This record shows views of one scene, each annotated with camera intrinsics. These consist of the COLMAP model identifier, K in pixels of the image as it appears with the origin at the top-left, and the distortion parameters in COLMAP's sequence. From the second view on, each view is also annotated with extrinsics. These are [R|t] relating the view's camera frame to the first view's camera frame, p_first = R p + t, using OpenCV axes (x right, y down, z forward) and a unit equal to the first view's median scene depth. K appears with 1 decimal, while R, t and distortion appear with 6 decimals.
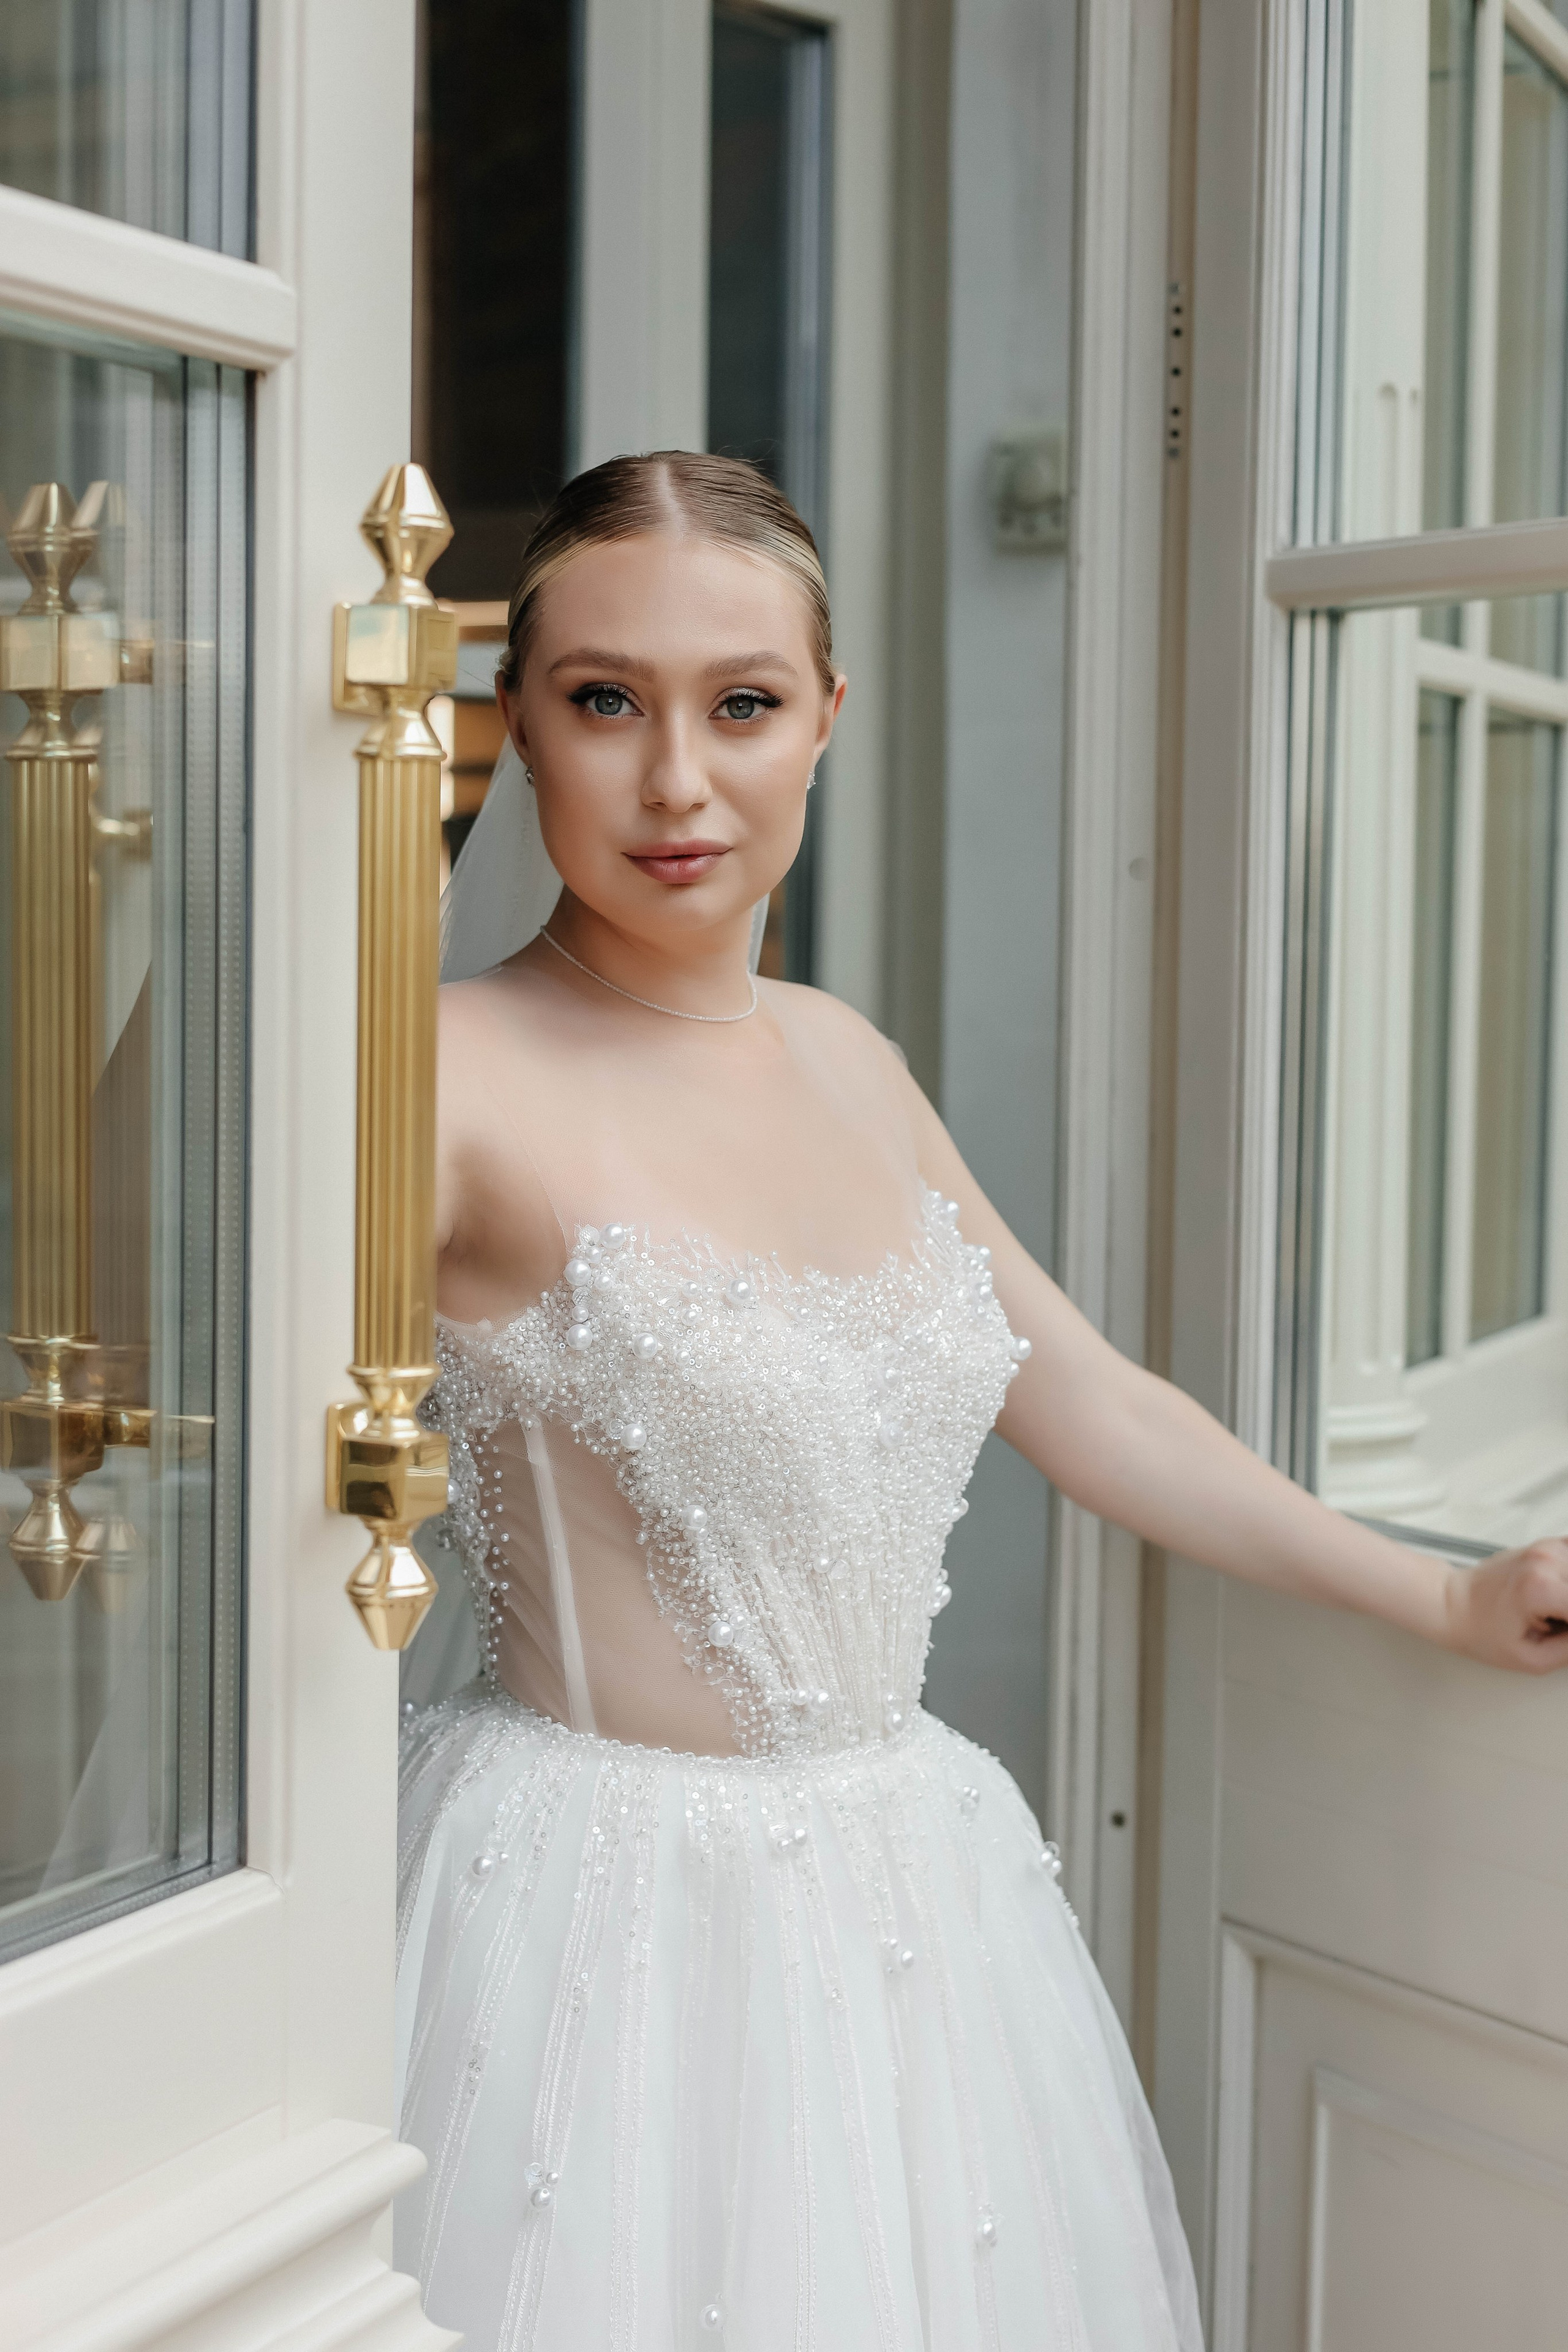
lens RADIAL K [[3309.2, 0, 778.1], [0, 3309.2, 1170.1], [0, 0, 1]] dist [-0.003485, 0.000000]
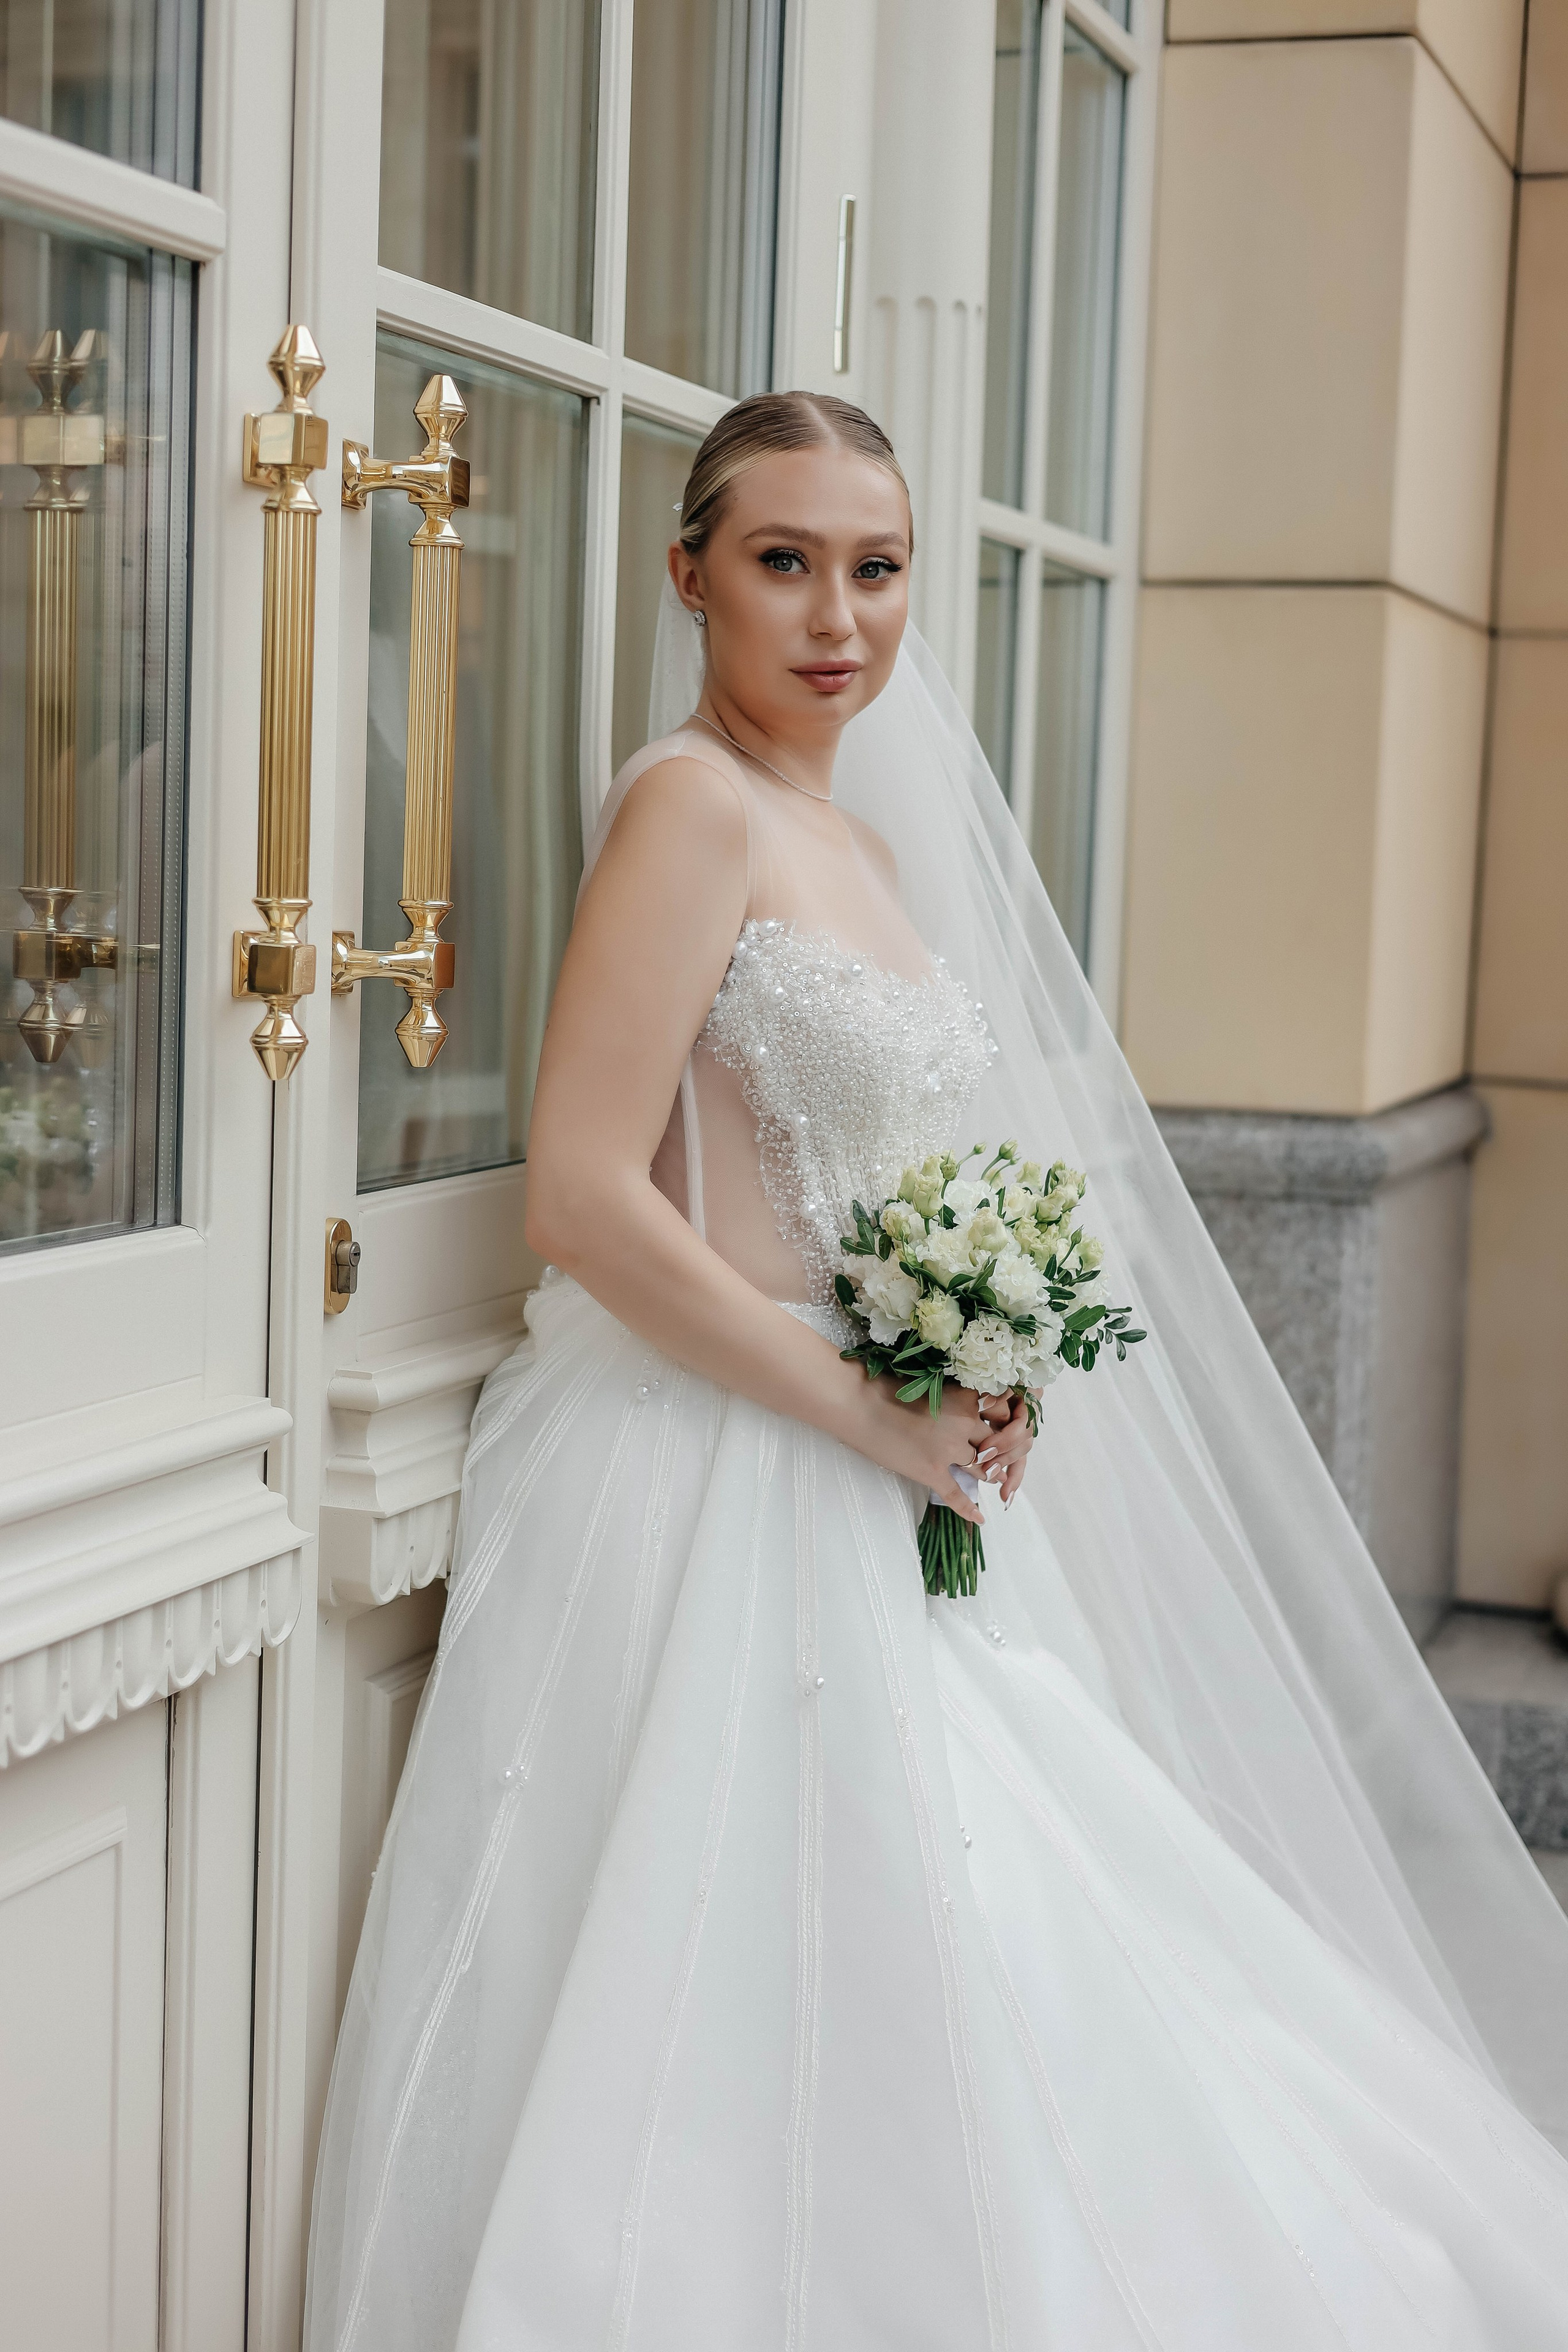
lens RADIAL K [[3309.2, 0, 787.8], [0, 3309.2, 1179.8], [0, 0, 1]] dist [-0.003485, 0.000000]
pose [[0.993842, 0.007813, 0.110527, -0.049108], [-0.011131, 0.999505, 0.029438, 0.141620], [-0.110242, -0.030487, 0.993437, -0.591150]]
